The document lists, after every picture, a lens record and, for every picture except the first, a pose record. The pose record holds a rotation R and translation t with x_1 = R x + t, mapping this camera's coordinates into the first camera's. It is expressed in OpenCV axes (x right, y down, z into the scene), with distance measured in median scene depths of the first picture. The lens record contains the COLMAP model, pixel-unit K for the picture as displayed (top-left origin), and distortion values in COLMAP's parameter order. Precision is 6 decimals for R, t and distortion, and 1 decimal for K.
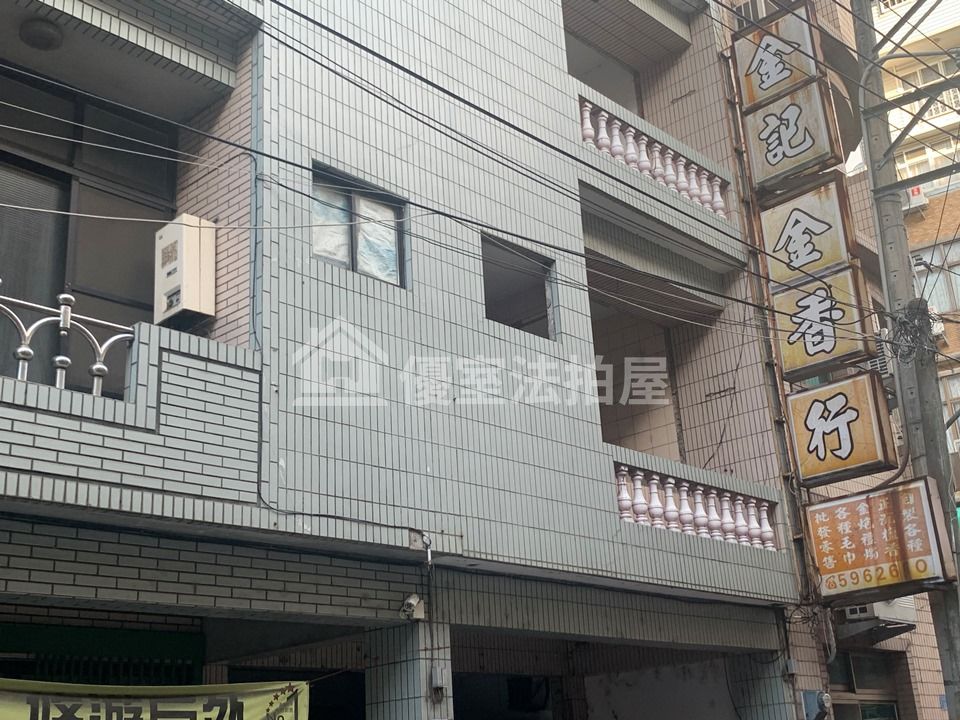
lens RADIAL K [[1148.5, 0, 494.6], [0, 1148.5, 354.5], [0, 0, 1]] dist [0.082138, 0.000000]
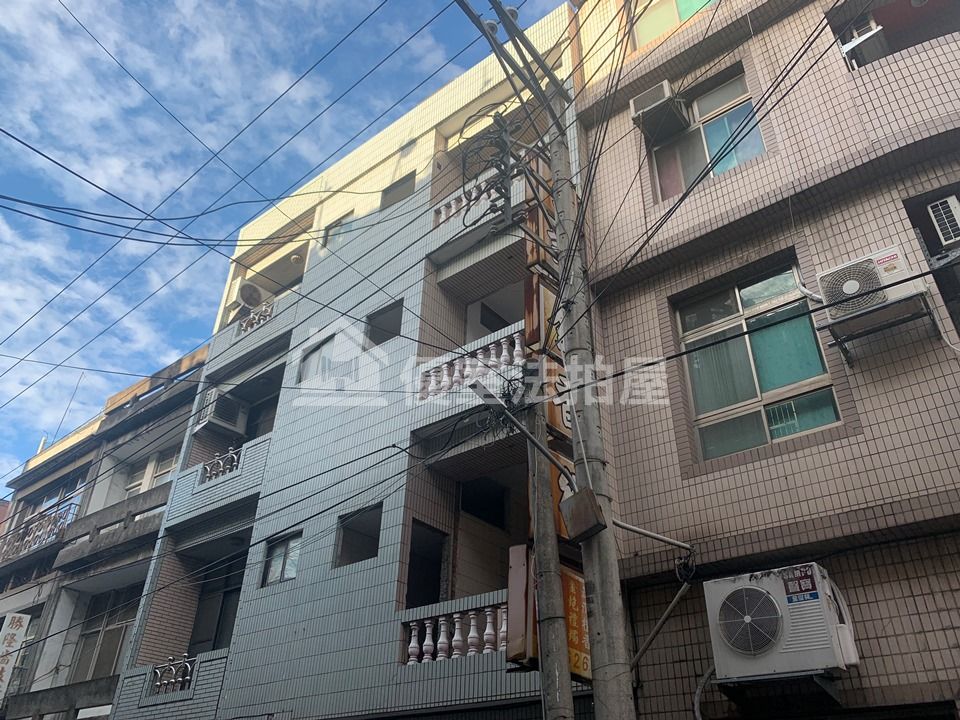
lens RADIAL K [[737.9, 0, 487.8], [0, 737.9, 356.6], [0, 0, 1]] dist [0.032410, -0.038570]
pose [[0.084653, -0.500294, -0.861707, 1.257022], [0.326566, 0.830976, -0.450371, 0.312371], [0.941376, -0.243279, 0.233724, 1.113315]]
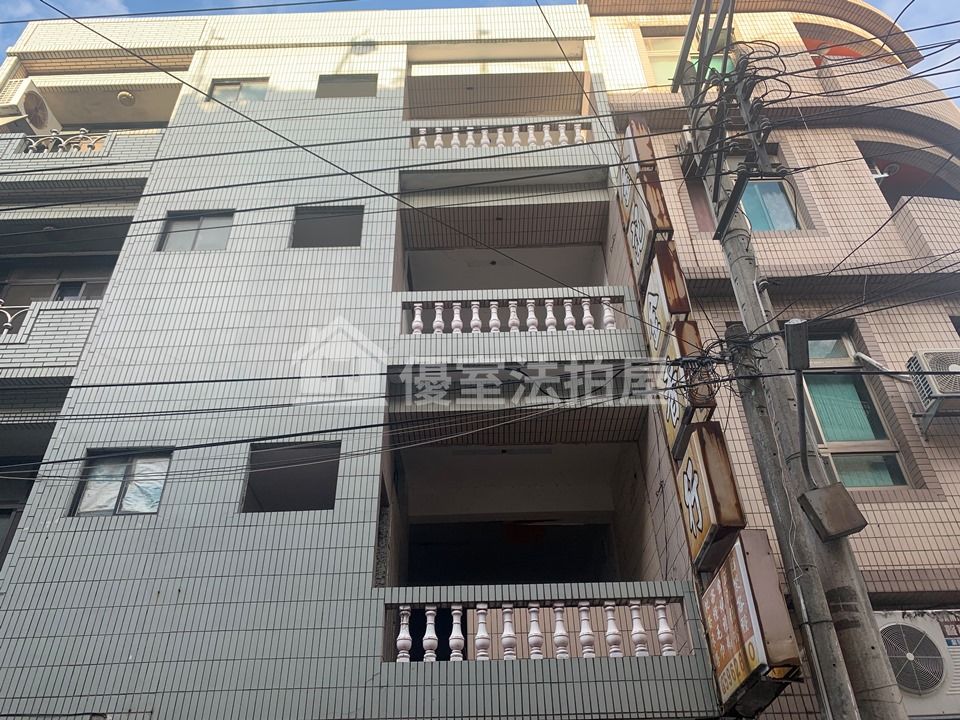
lens RADIAL K [[737.9, 0, 477.5], [0, 737.9, 361.4], [0, 0, 1]] dist [0.032410, -0.038570]
pose [[0.673788, -0.410282, -0.614556, 0.776019], [0.240423, 0.908160, -0.342699, 0.166453], [0.698718, 0.083153, 0.710548, 0.641294]]
